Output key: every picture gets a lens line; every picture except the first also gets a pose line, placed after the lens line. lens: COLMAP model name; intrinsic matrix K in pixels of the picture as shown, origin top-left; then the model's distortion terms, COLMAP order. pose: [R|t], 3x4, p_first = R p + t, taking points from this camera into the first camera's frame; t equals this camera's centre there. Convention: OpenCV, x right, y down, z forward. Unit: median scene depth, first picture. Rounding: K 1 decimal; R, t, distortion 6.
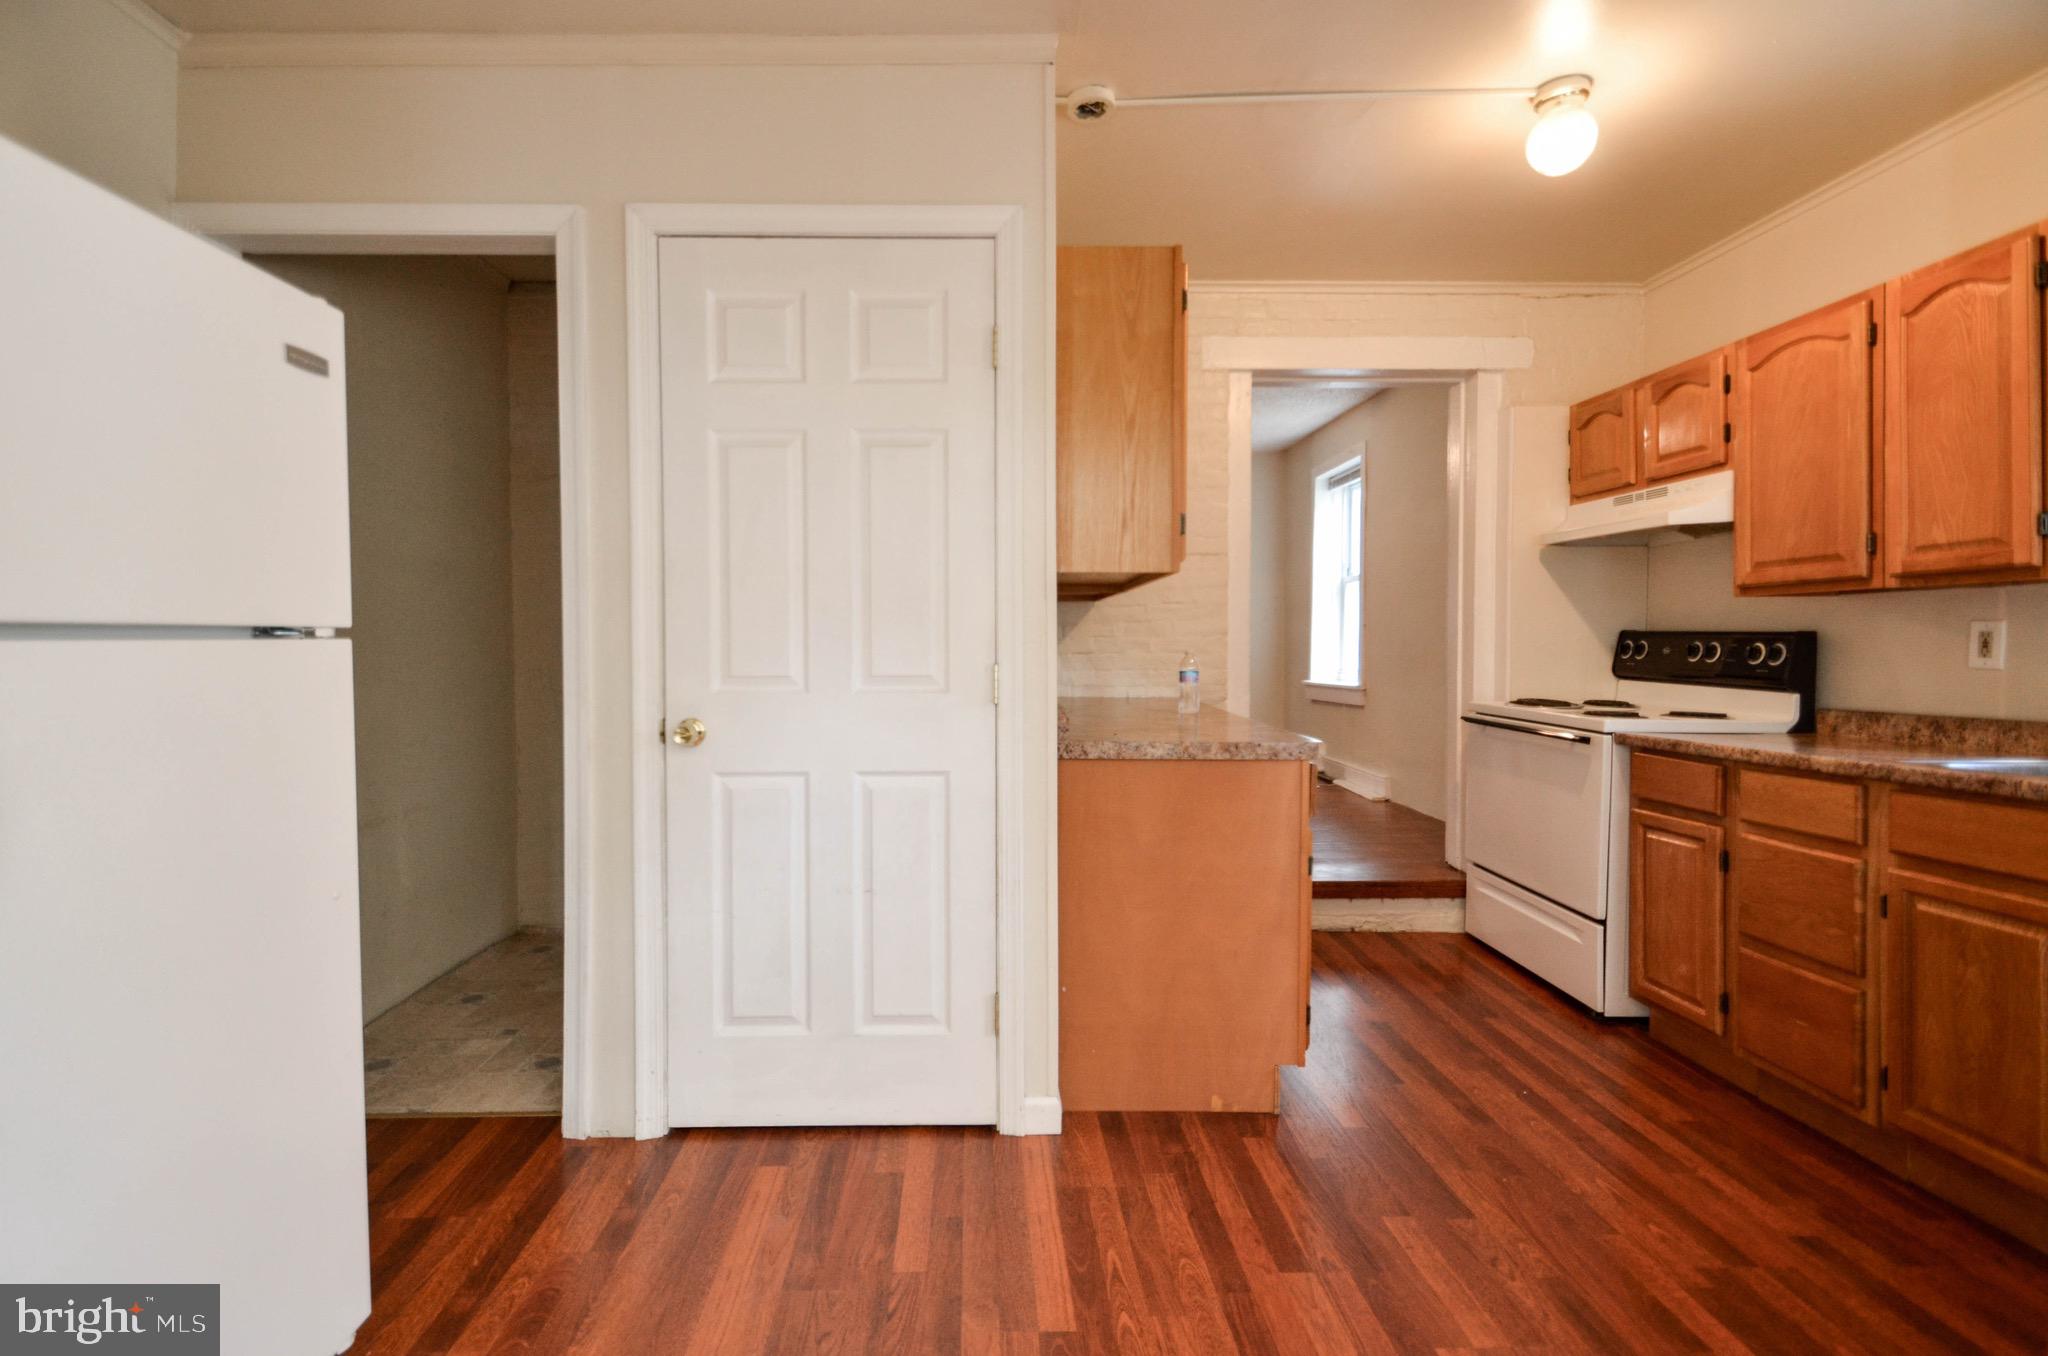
lens RADIAL K [[954.0, 0, 965.2], [0, 954.0, 660.6], [0, 0, 1]] dist [0.025473, -0.015561]
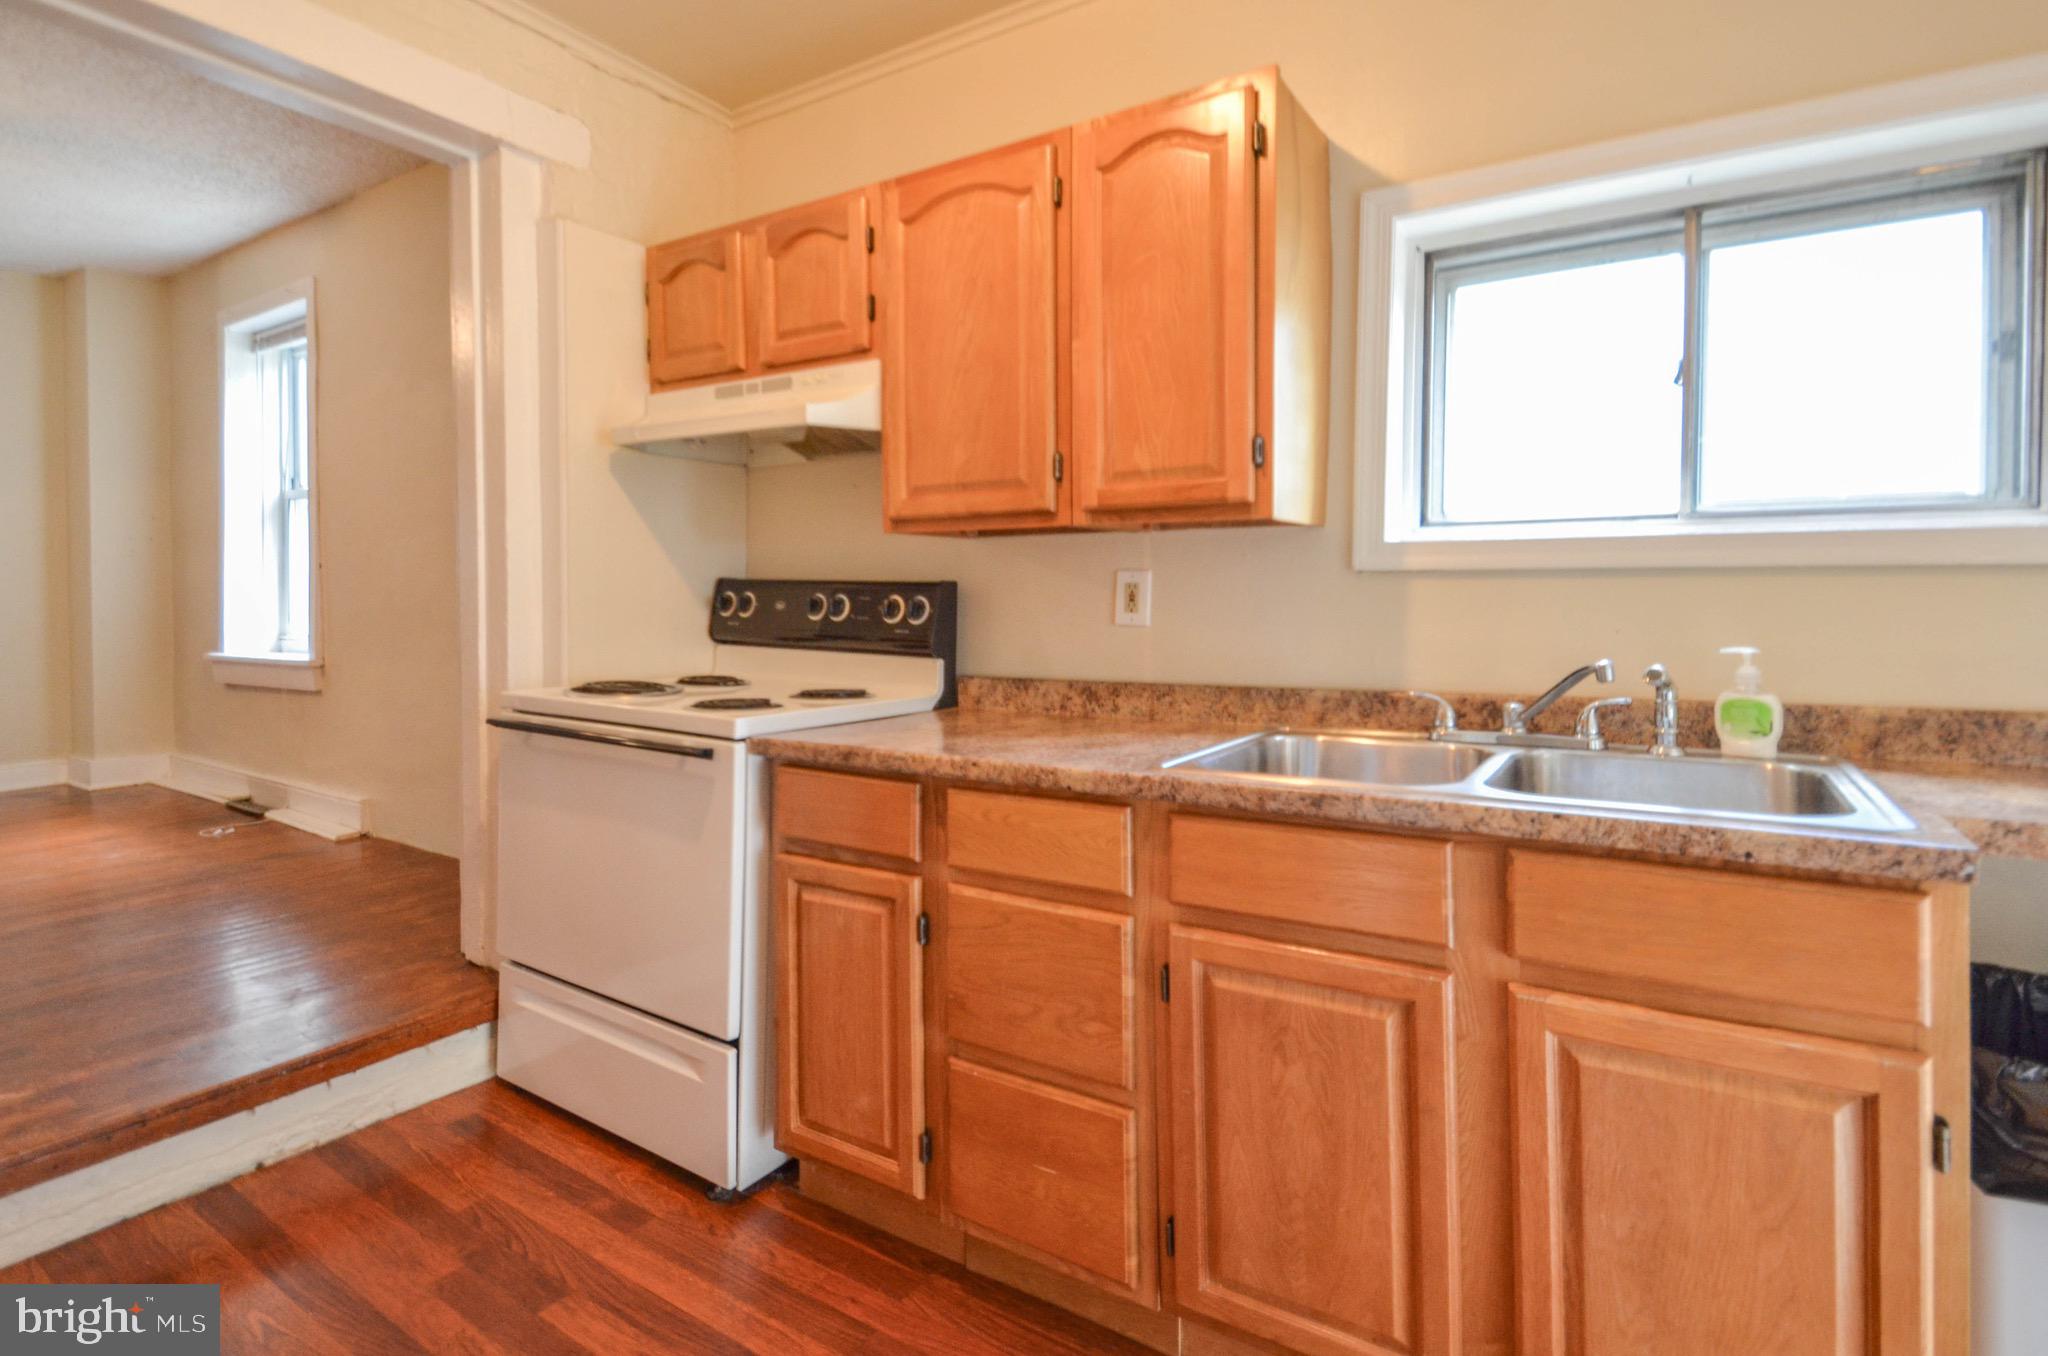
lens RADIAL K [[954.0, 0, 1118.0], [0, 954.0, 604.3], [0, 0, 1]] dist [0.025473, -0.015561]
pose [[0.481593, -0.009025, 0.876349, 0.284110], [0.014818, 0.999888, 0.002154, -0.012474], [-0.876270, 0.011949, 0.481672, 0.571456]]
